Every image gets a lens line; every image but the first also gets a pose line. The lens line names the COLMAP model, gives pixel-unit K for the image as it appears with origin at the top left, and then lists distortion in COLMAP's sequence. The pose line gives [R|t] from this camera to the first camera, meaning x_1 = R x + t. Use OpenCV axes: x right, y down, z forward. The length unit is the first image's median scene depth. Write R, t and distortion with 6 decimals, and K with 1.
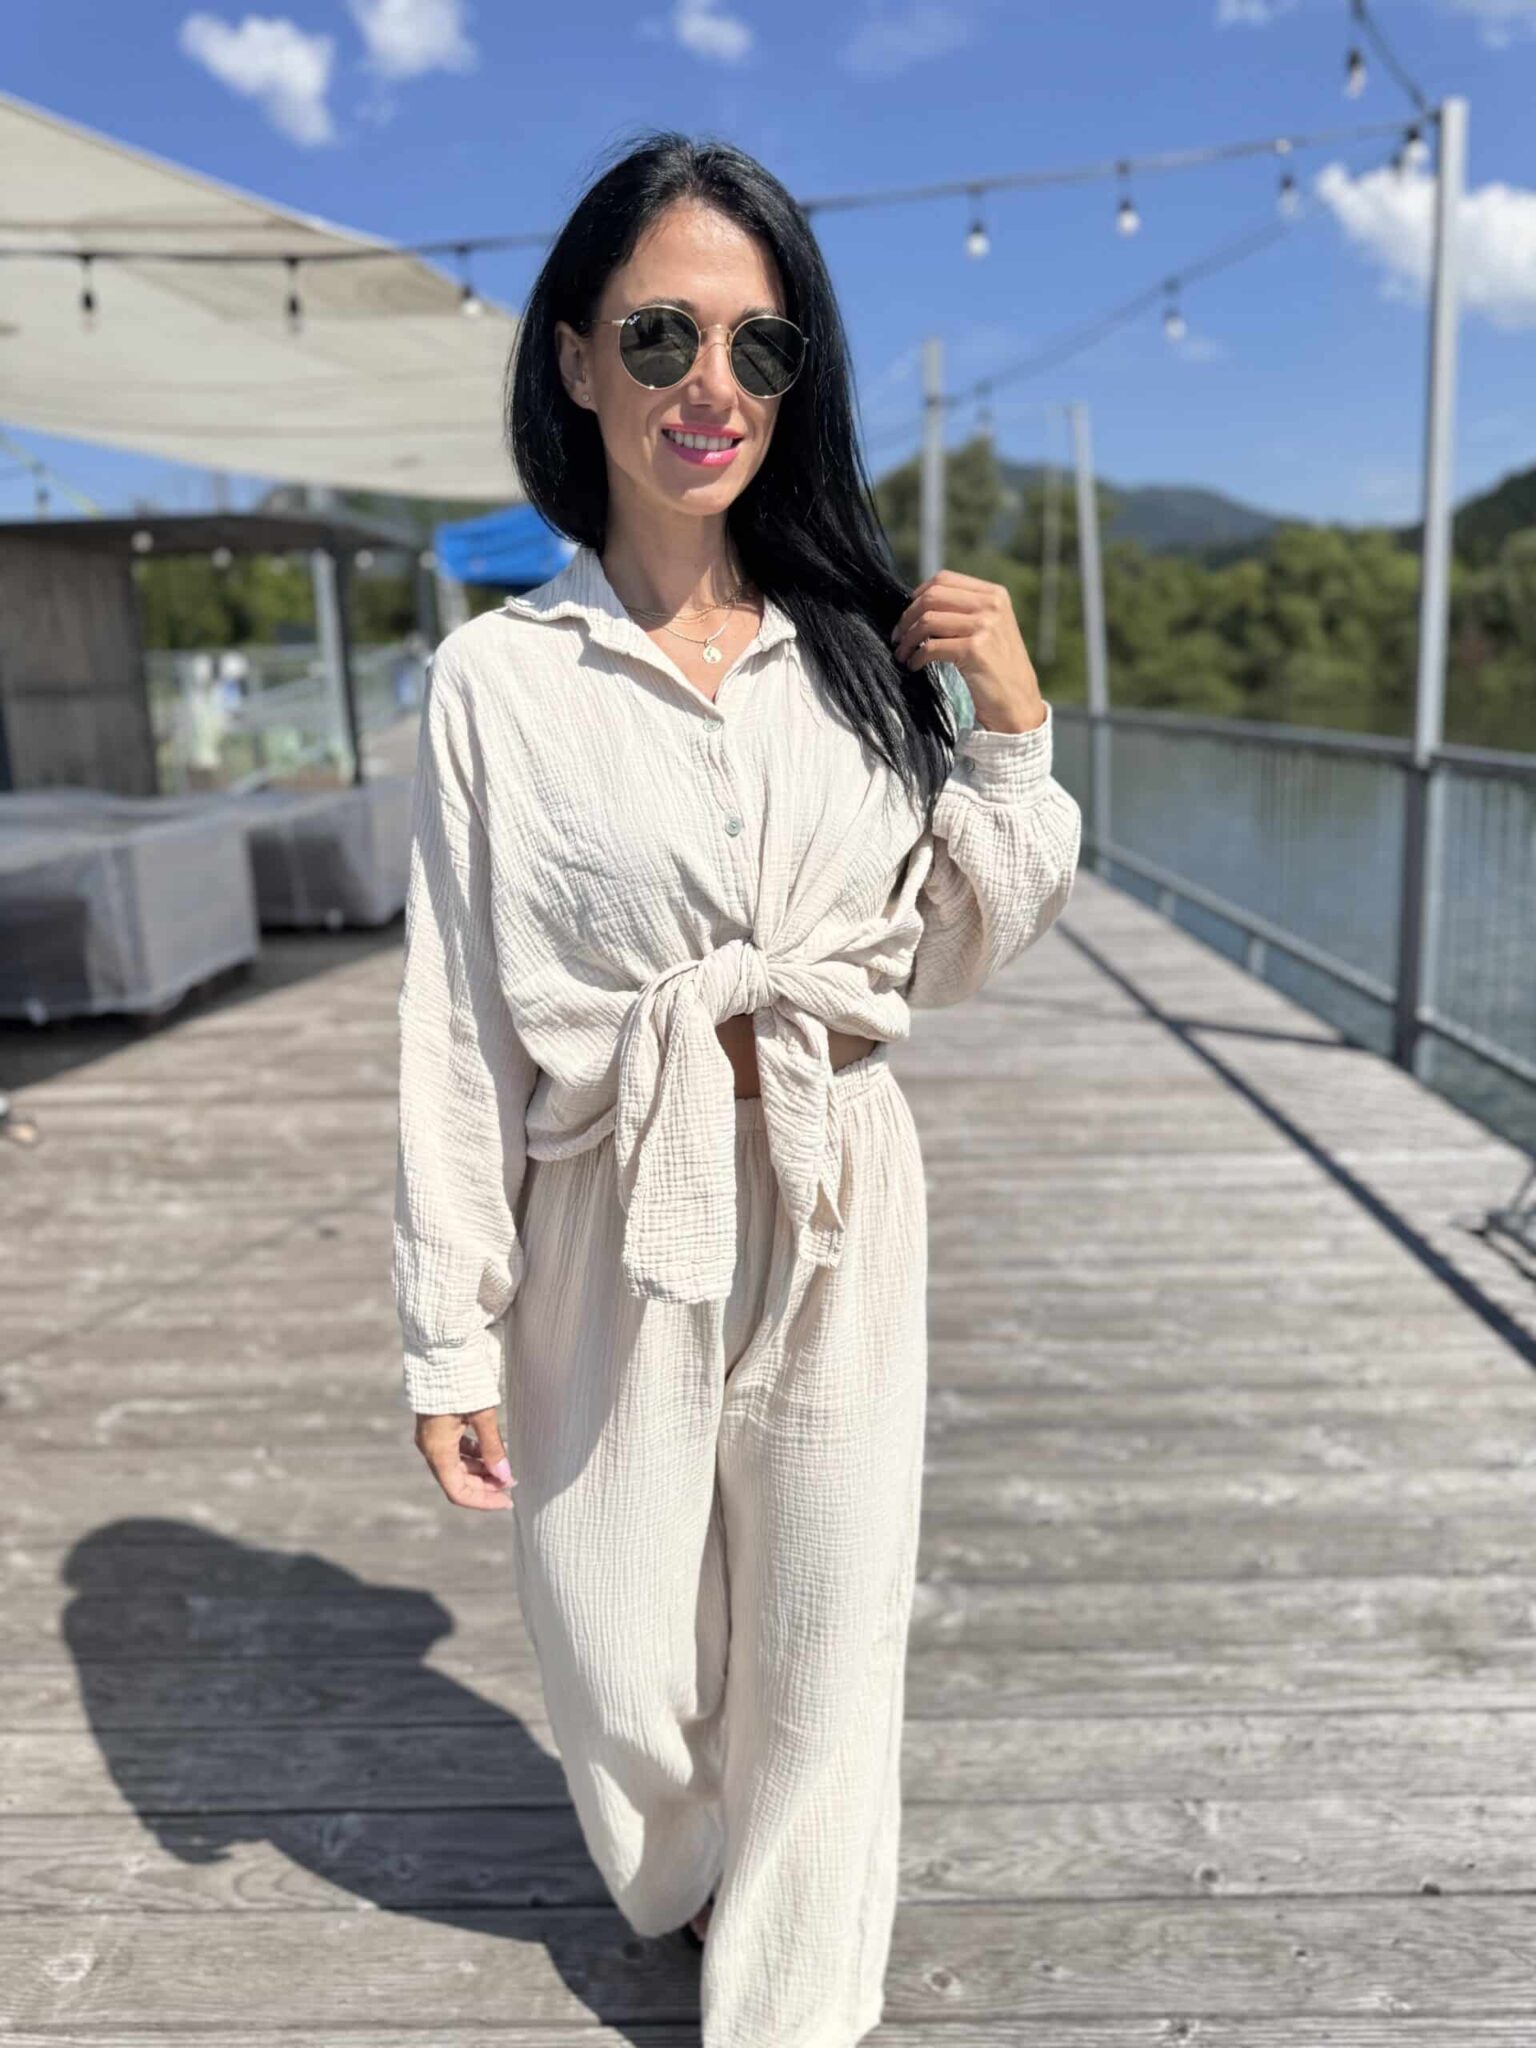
lens RADIAL K [[1454.3, 0, 764.0], [0, 1454.3, 1027.4], [0, 0, 1]] dist [0.022842, -0.030930]
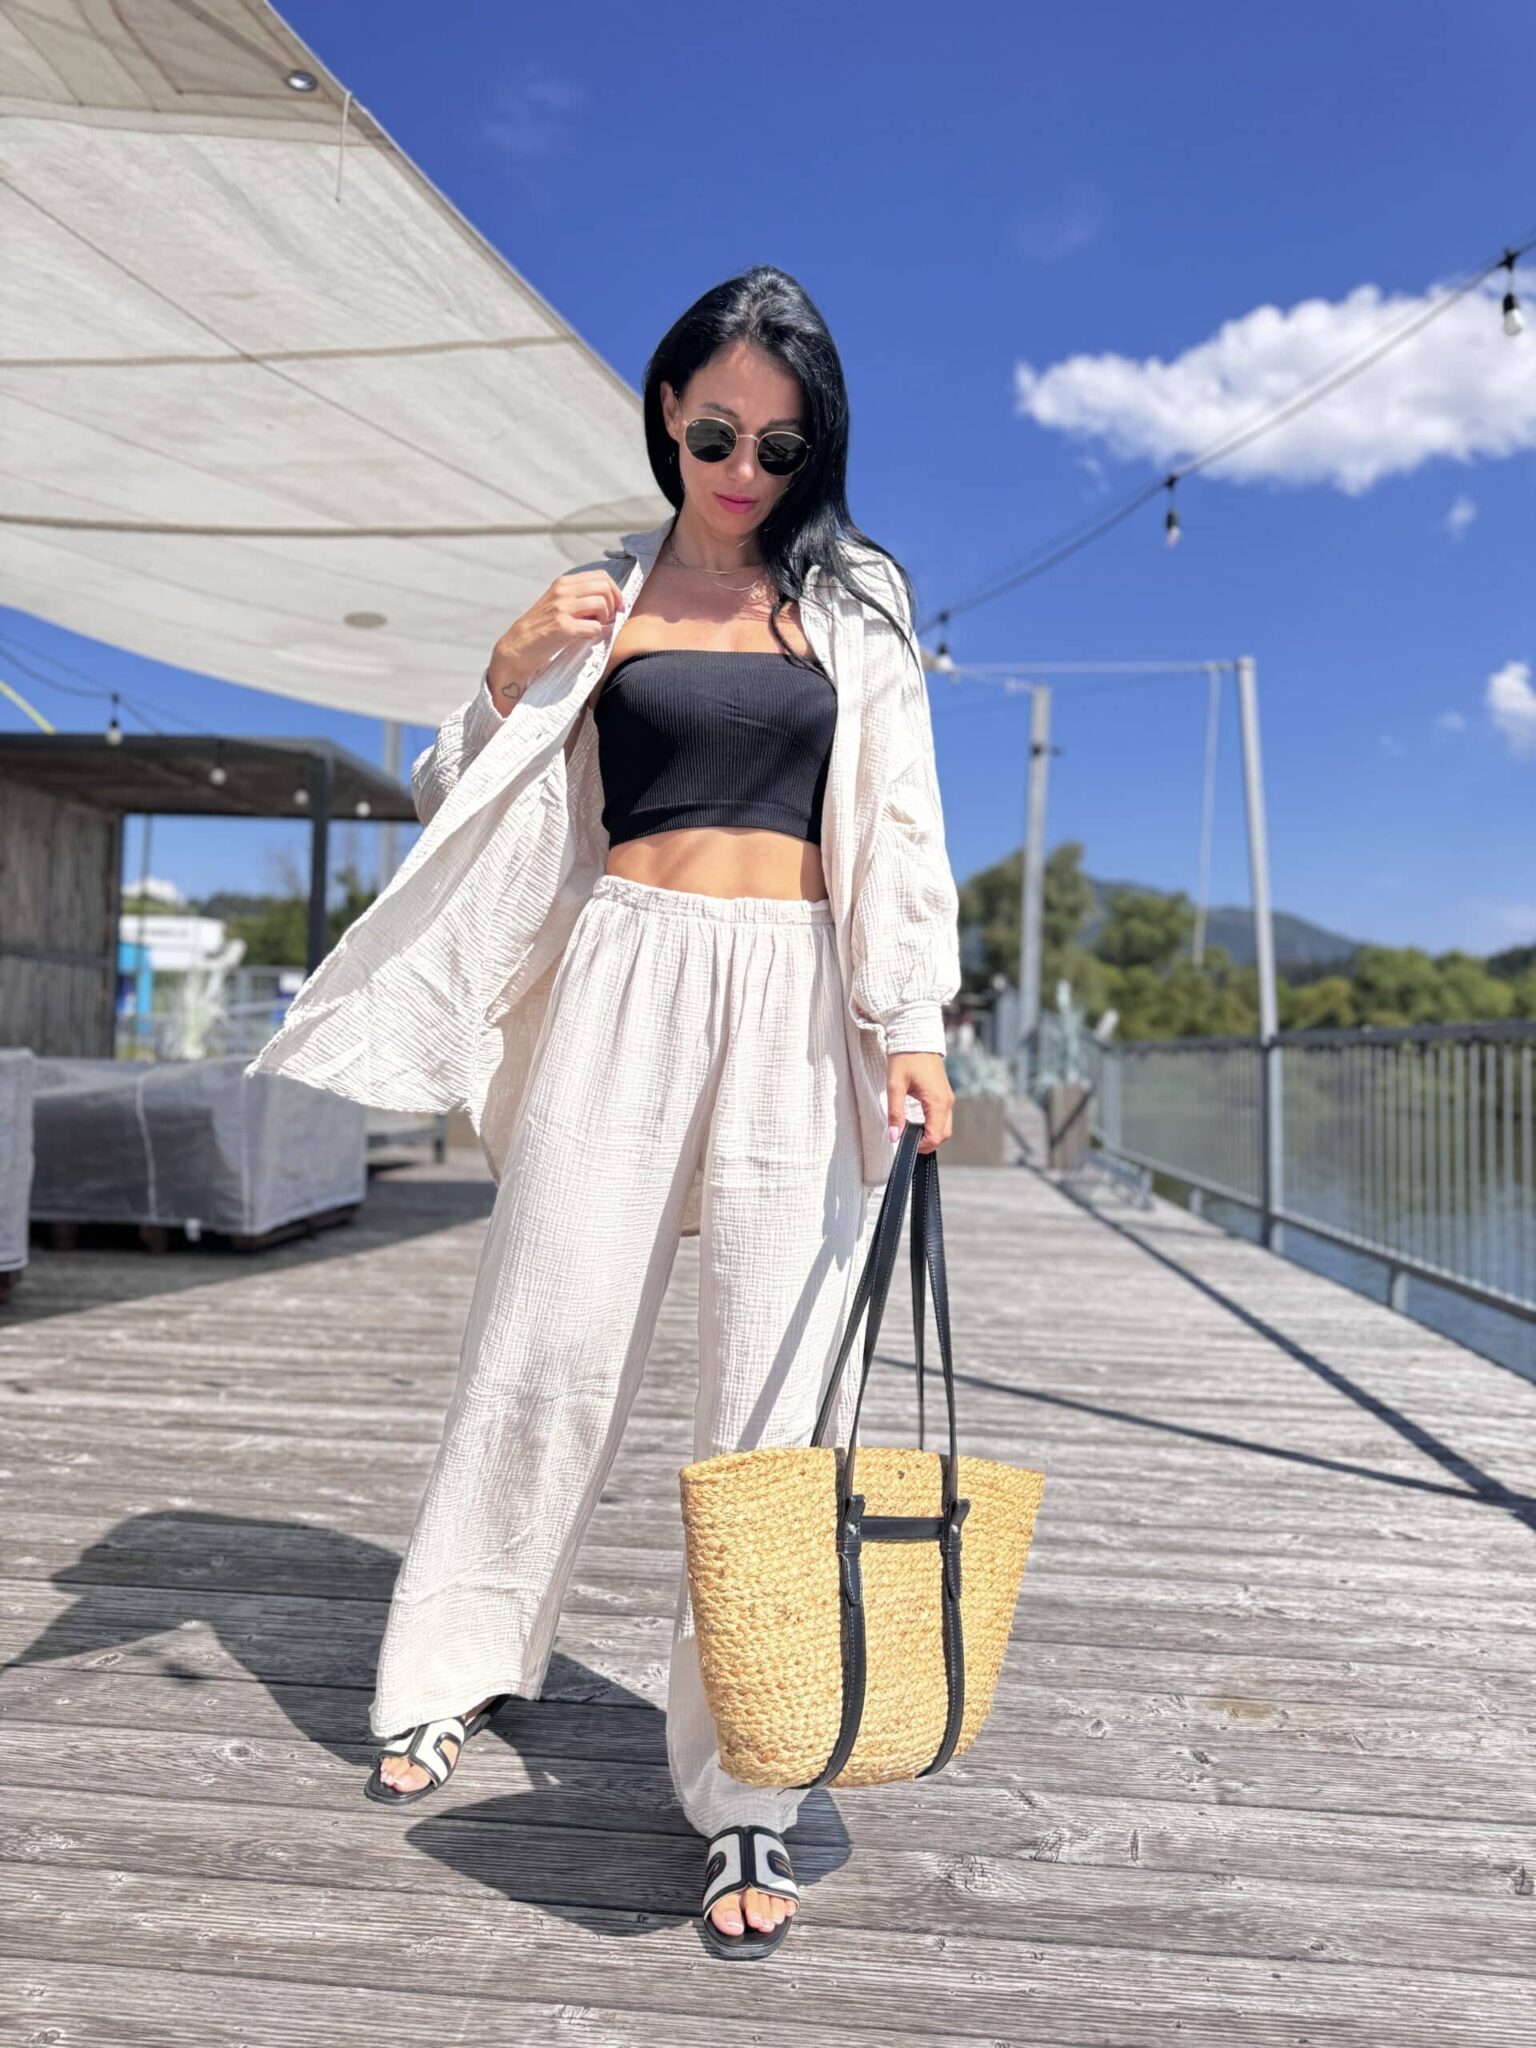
lens RADIAL K [[1454.3, 0, 773.1], [0, 1454.3, 1023.7], [0, 0, 1]] dist [0.022842, -0.030930]
pose [[0.996444, 0.063162, -0.055763, 0.029836], [-0.075328, 0.964324, -0.253781, -0.023035], [0.037744, 0.257079, 0.965653, 0.538418]]
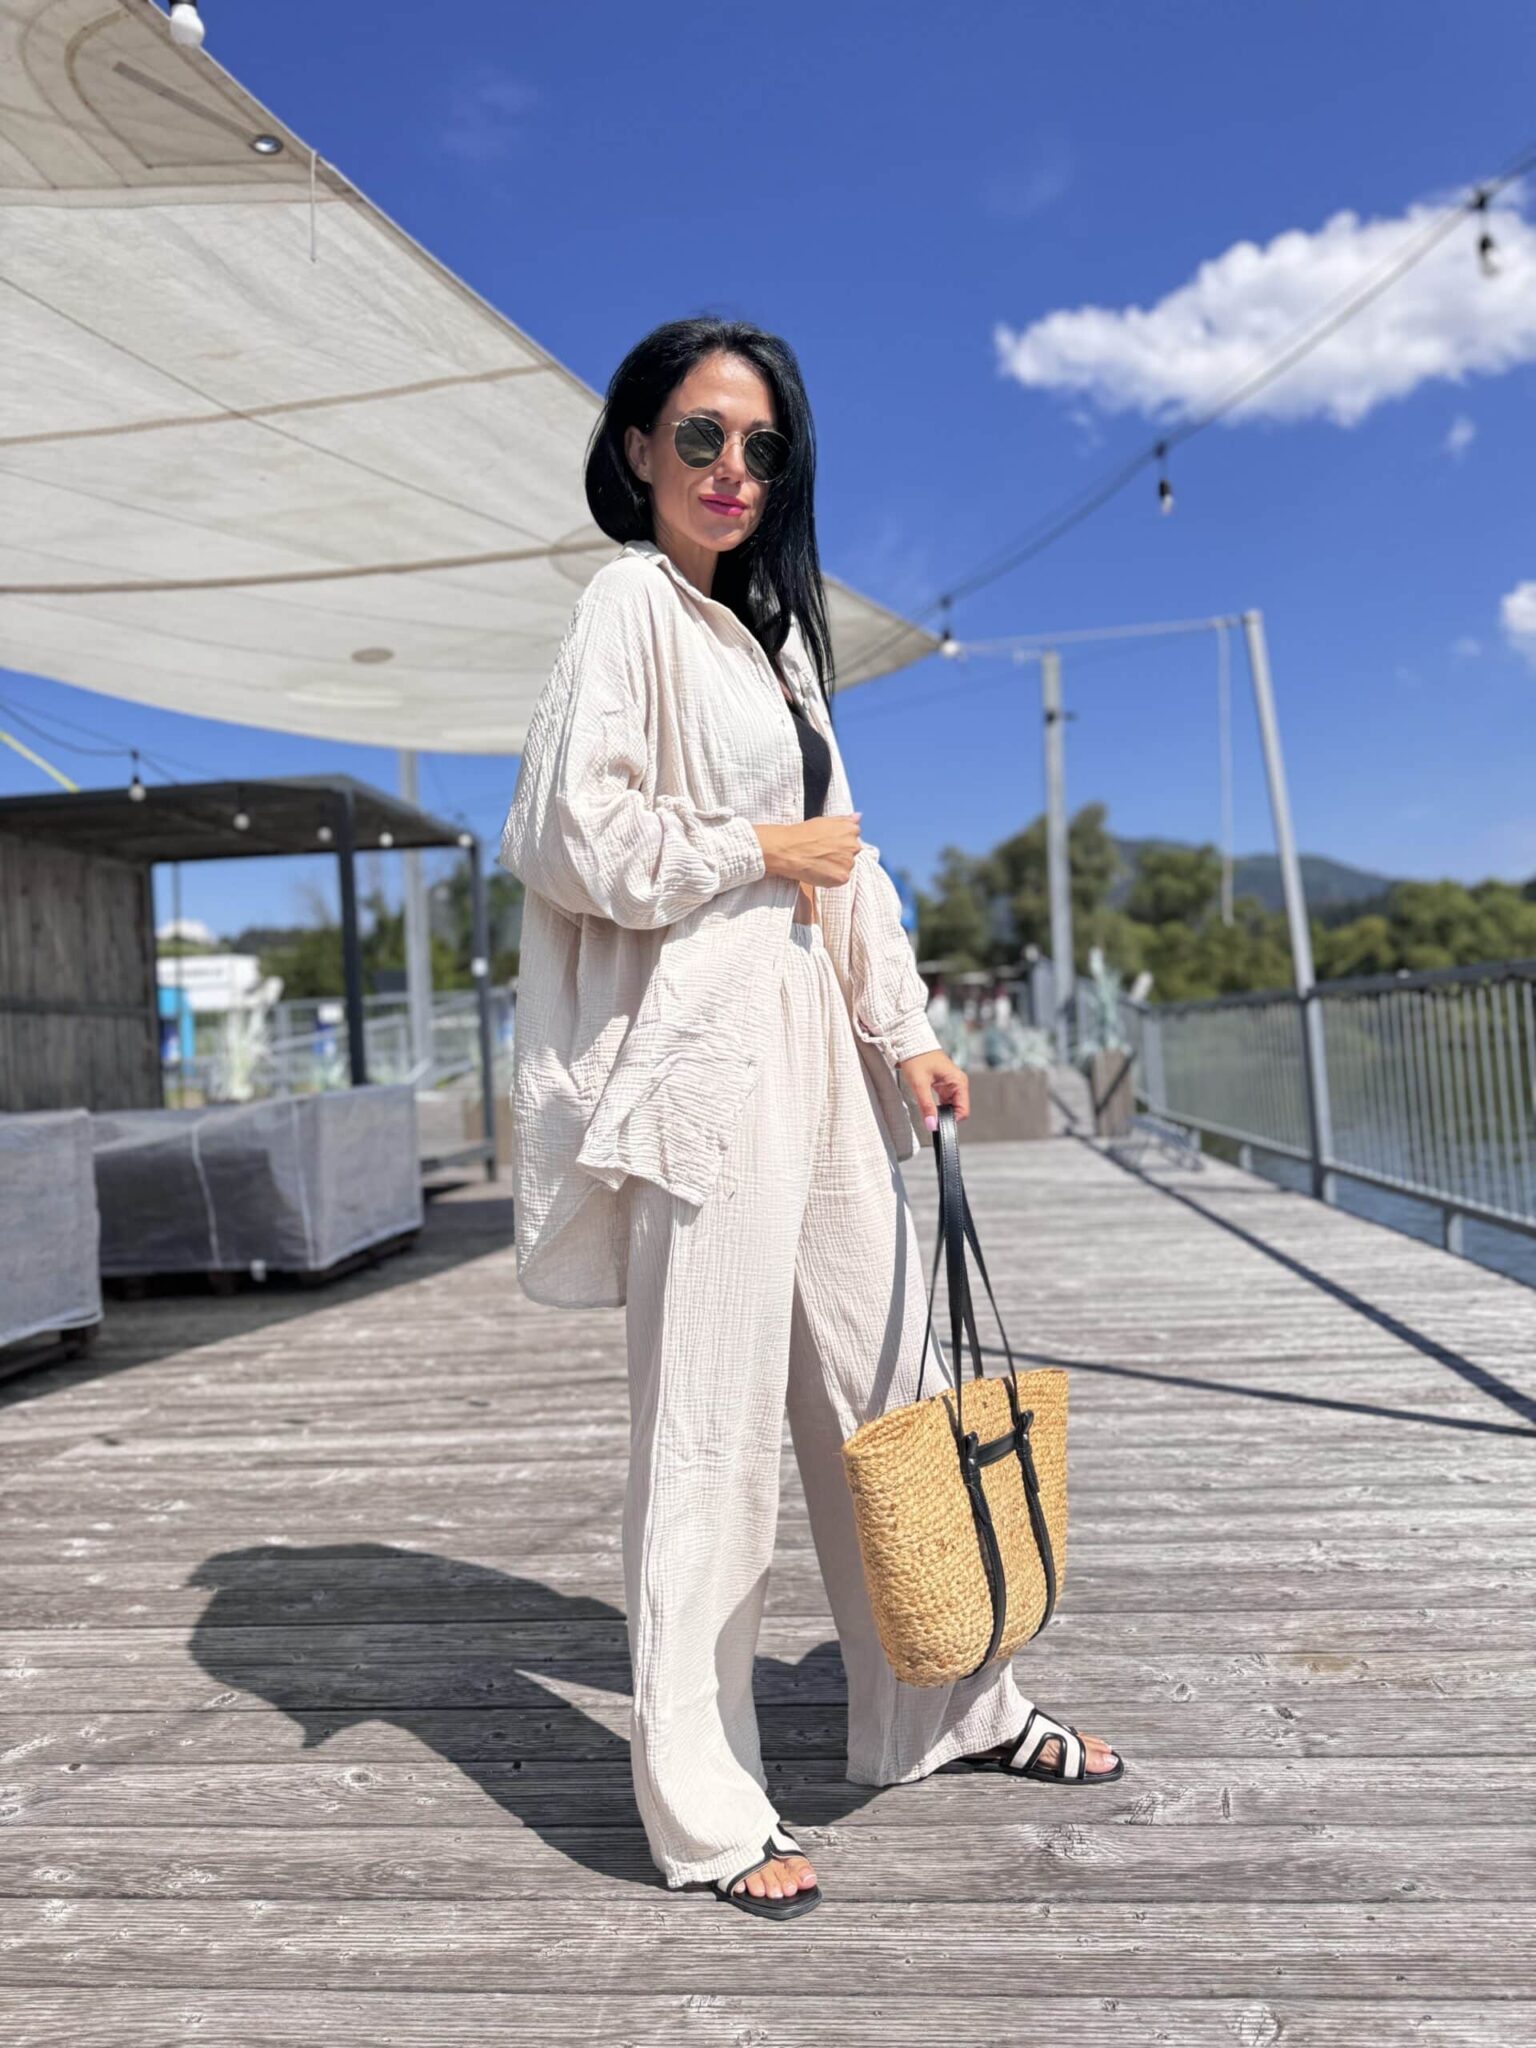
lens RADIAL K [[1454.3, 0, 782.6], [0, 1454.3, 1041.5], [0, 0, 1]] dist [0.022842, -0.030930]
pose [[0.997002, -0.020485, -0.074615, 0.030395], [0.002500, 0.972341, -0.233552, -0.027888], [0.077335, 0.232665, 0.969477, 0.526592]]
